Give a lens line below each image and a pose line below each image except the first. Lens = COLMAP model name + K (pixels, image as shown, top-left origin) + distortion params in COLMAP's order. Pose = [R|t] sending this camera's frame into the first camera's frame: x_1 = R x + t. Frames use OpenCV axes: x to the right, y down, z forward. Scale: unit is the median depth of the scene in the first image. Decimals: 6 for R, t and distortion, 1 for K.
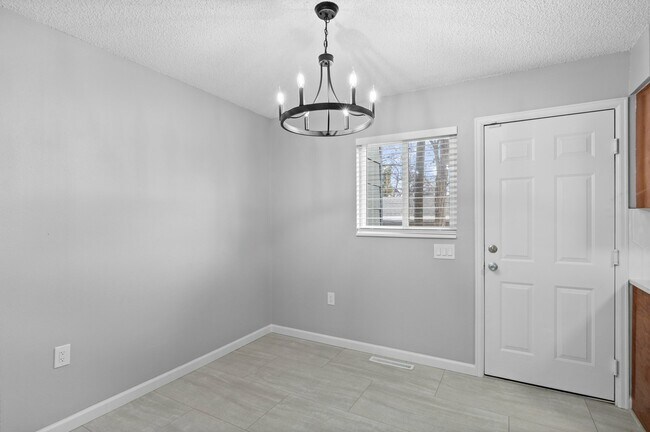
lens RADIAL K [[320.2, 0, 324.2], [0, 320.2, 218.1], [0, 0, 1]] dist [-0.004658, -0.000087]
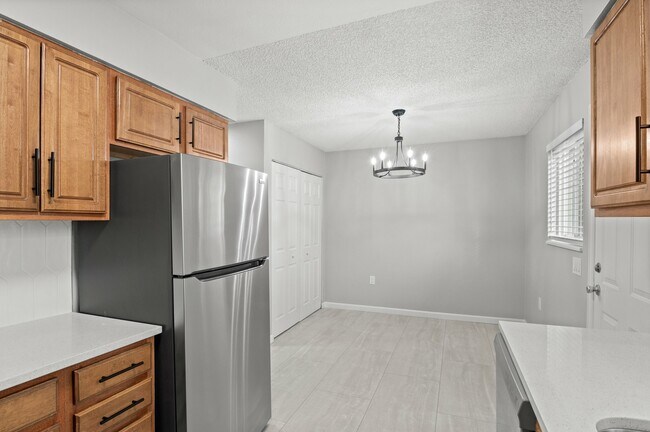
lens RADIAL K [[324.9, 0, 323.4], [0, 324.9, 225.3], [0, 0, 1]] dist [-0.027872, -0.000176]
pose [[0.120787, 0.008755, -0.992640, 1.209519], [0.005504, 0.999940, 0.009489, -0.018190], [0.992663, -0.006609, 0.120732, 0.237261]]
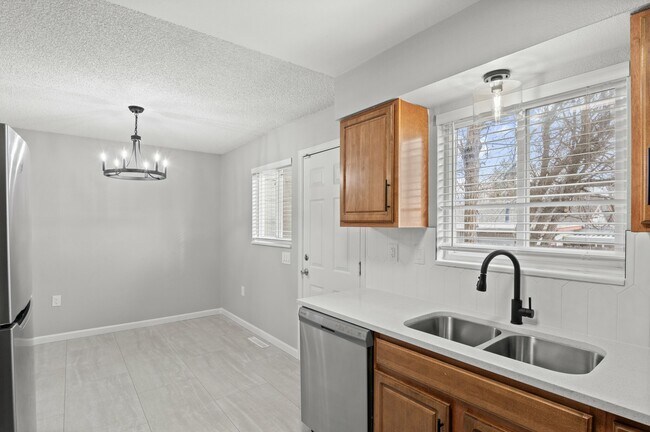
lens RADIAL K [[324.9, 0, 323.4], [0, 324.9, 225.3], [0, 0, 1]] dist [-0.027872, -0.000176]
pose [[0.920722, 0.002059, -0.390214, 1.064015], [0.000514, 0.999979, 0.006490, -0.033591], [0.390219, -0.006176, 0.920701, -0.114852]]
